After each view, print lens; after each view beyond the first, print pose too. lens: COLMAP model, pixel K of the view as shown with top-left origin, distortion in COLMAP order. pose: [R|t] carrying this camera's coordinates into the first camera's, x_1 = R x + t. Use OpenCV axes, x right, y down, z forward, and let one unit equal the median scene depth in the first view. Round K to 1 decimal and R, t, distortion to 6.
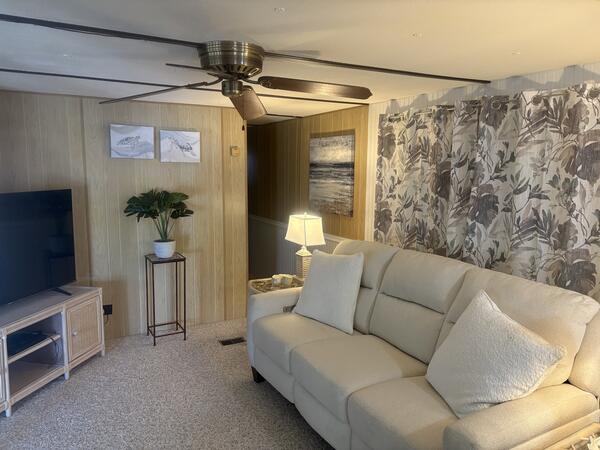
lens RADIAL K [[450.8, 0, 300.0], [0, 450.8, 225.0], [0, 0, 1]] dist [0.090771, -0.137887]
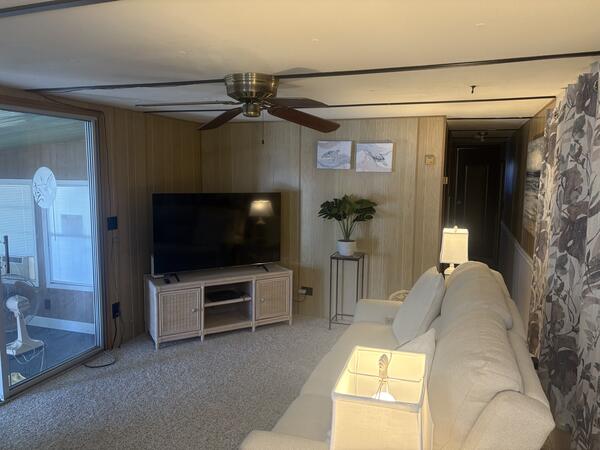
lens RADIAL K [[450.8, 0, 300.0], [0, 450.8, 225.0], [0, 0, 1]] dist [0.090771, -0.137887]
pose [[0.660503, 0.084958, -0.746001, 0.472523], [-0.101564, 0.994555, 0.023341, -0.019459], [0.743923, 0.060350, 0.665535, 0.162186]]
